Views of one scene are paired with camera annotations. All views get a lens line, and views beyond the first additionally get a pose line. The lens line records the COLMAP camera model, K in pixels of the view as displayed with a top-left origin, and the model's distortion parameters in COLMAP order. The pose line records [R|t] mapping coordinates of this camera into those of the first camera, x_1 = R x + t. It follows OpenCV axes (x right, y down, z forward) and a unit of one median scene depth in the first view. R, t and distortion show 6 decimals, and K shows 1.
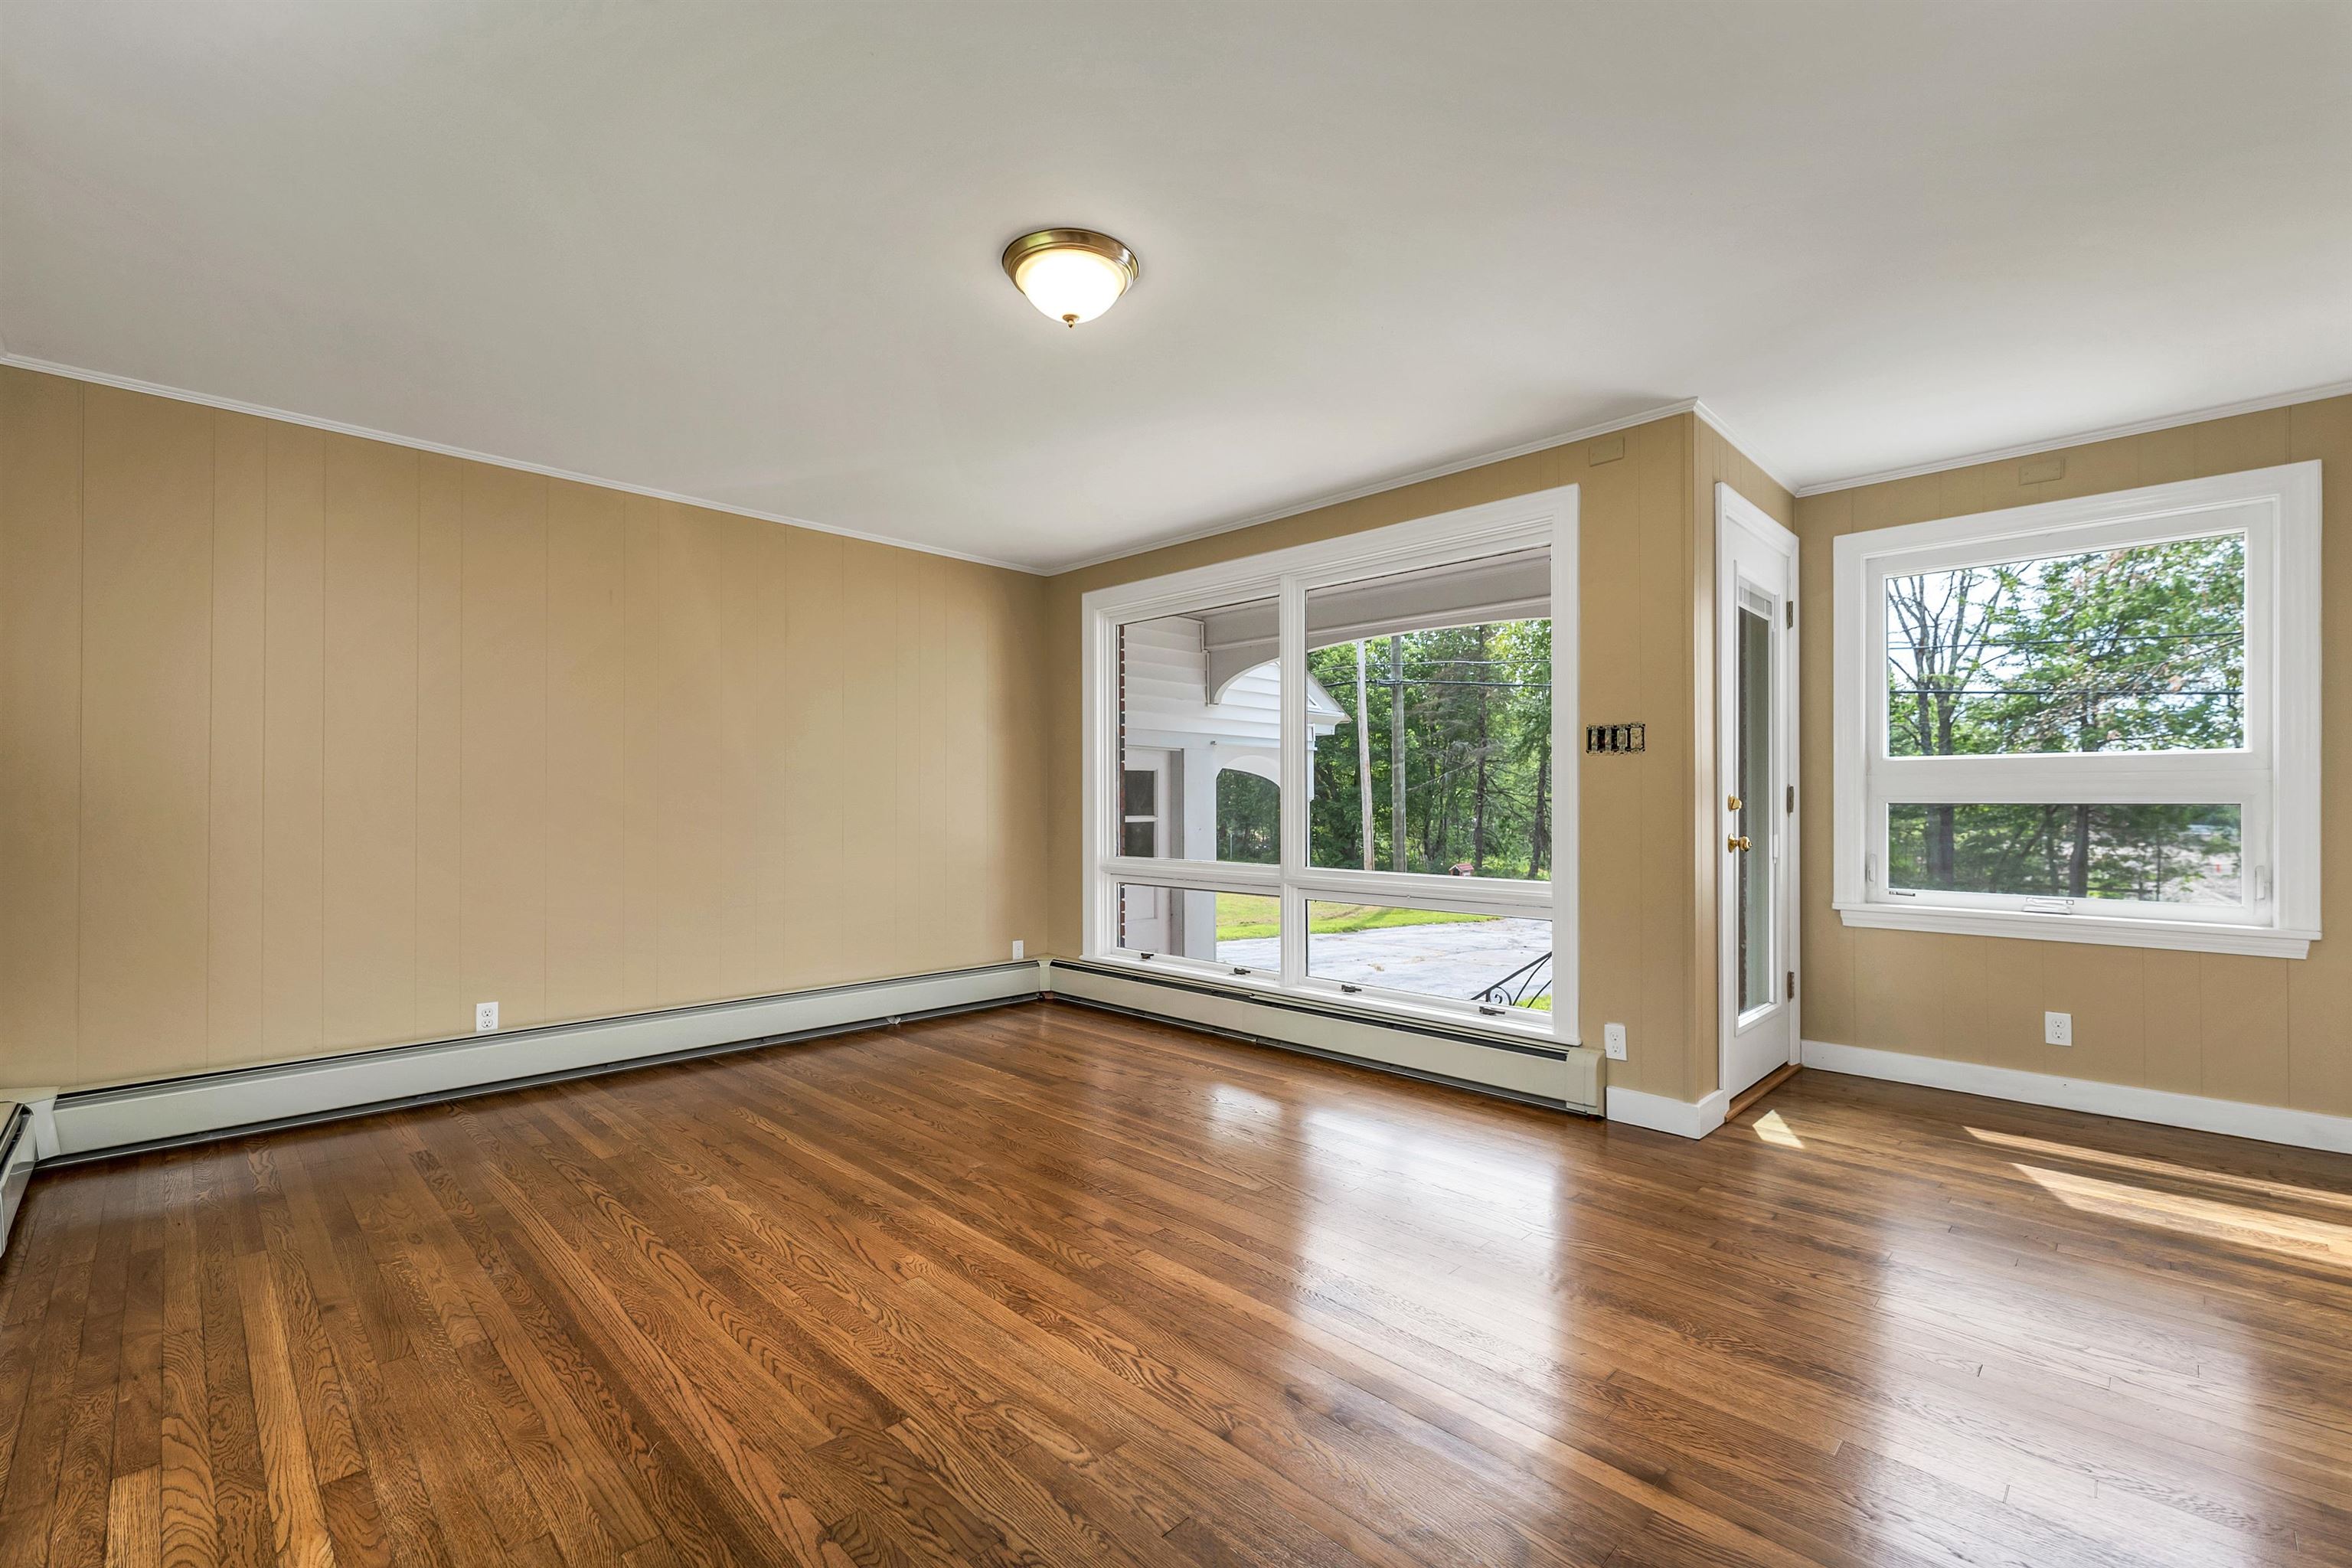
lens RADIAL K [[983.7, 0, 1161.2], [0, 983.7, 803.1], [0, 0, 1]] dist [0.004580, -0.001367]
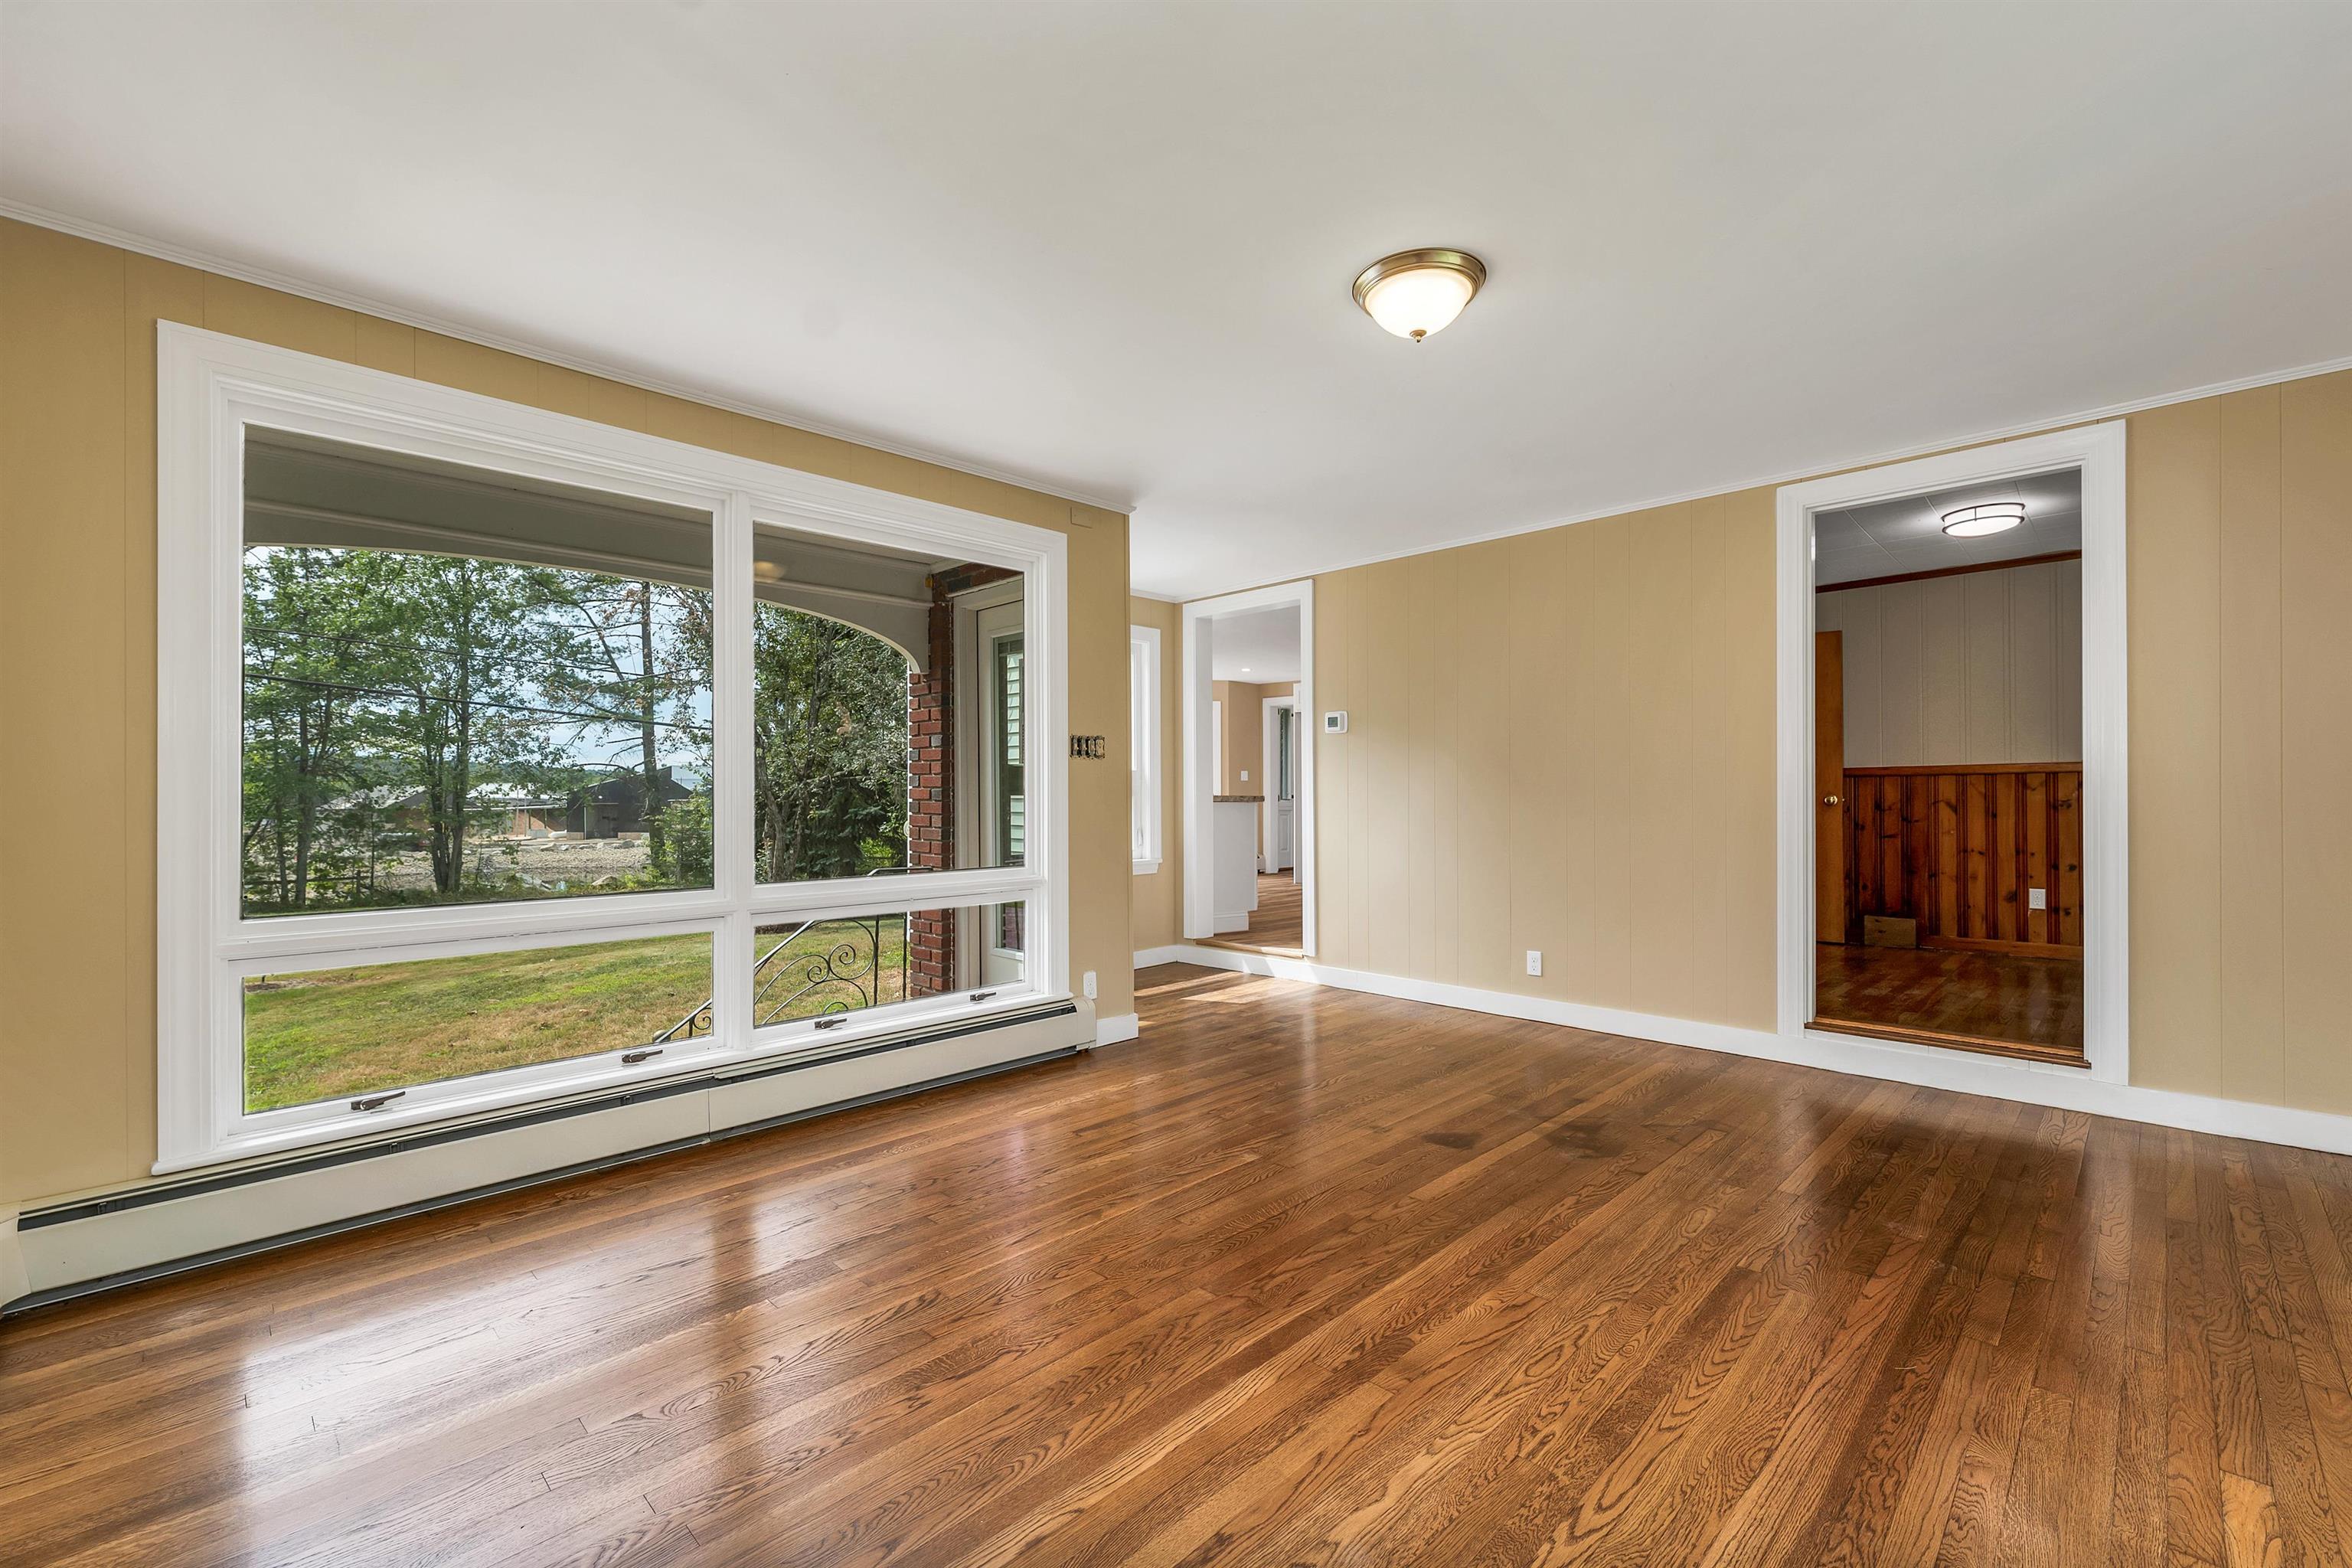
lens RADIAL K [[983.7, 0, 1175.4], [0, 983.7, 791.5], [0, 0, 1]] dist [0.004580, -0.001367]
pose [[0.000787, 0.008899, 0.999960, -1.031661], [0.006367, 0.999940, -0.008904, 0.004306], [-0.999979, 0.006374, 0.000731, 1.146871]]
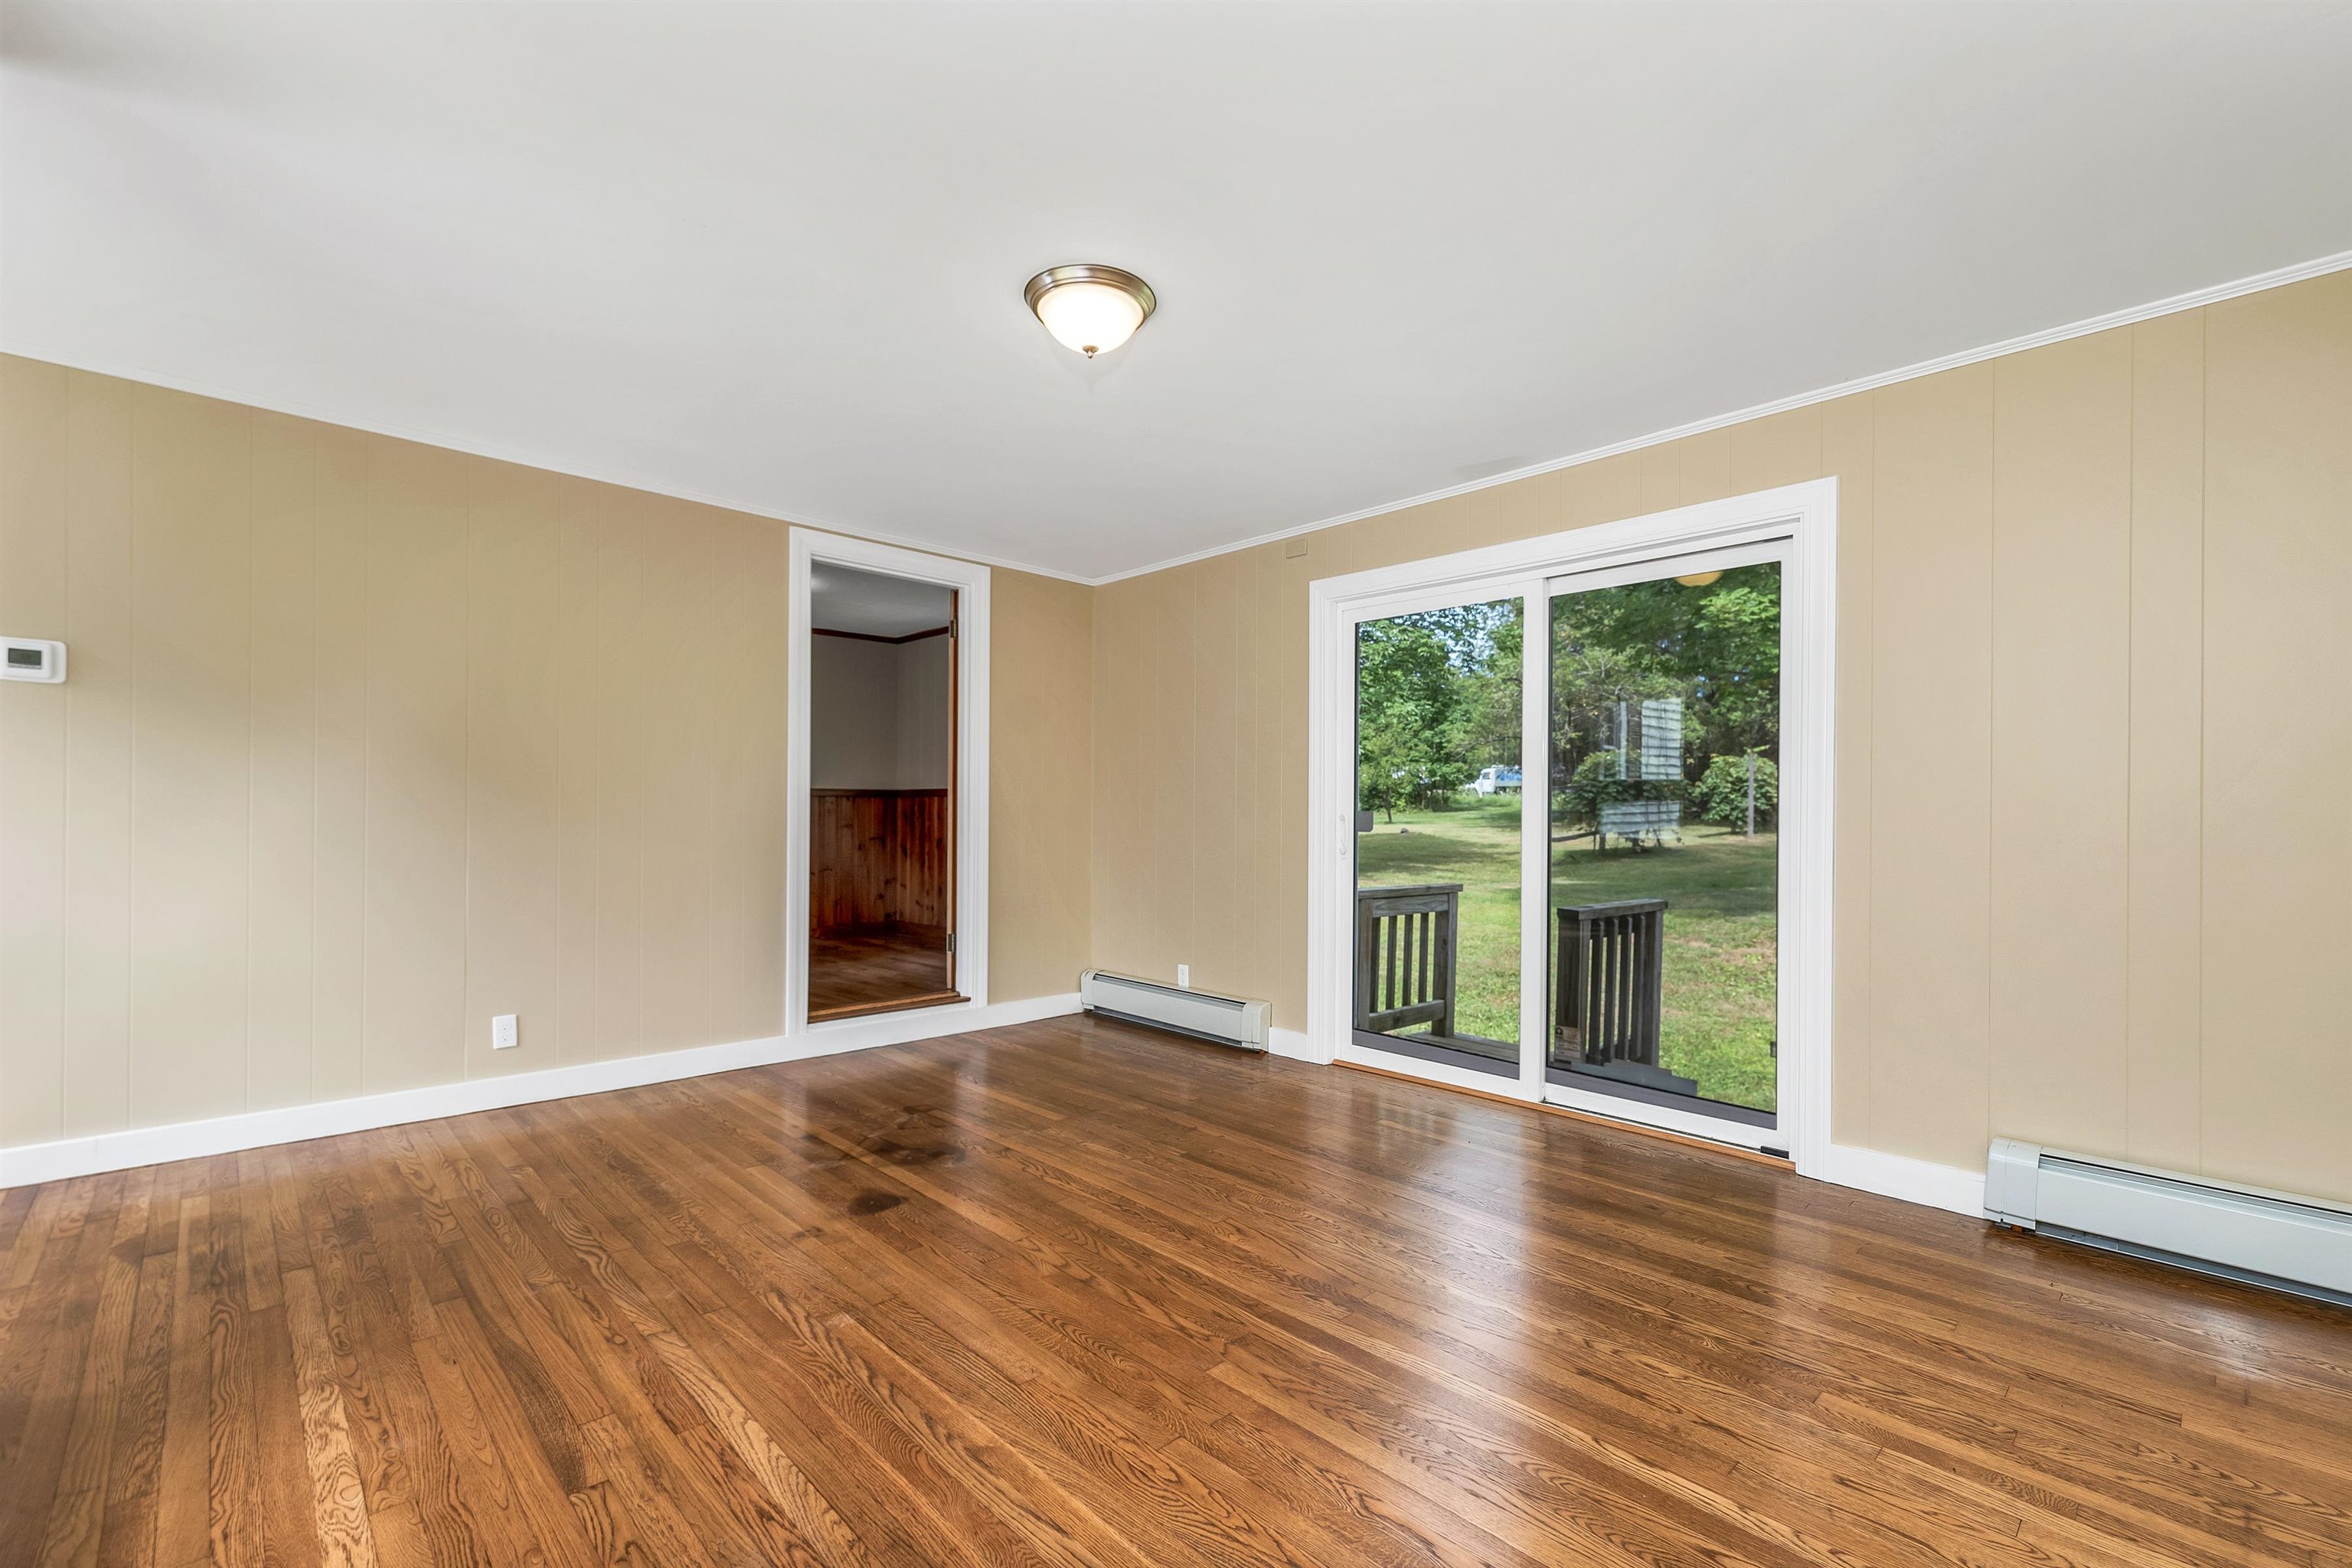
lens RADIAL K [[983.7, 0, 1176.3], [0, 983.7, 796.3], [0, 0, 1]] dist [0.004580, -0.001367]
pose [[-0.999624, -0.005056, 0.026952, -0.196854], [-0.005590, 0.999789, -0.019770, -0.004460], [-0.026846, -0.019914, -0.999441, 1.879221]]
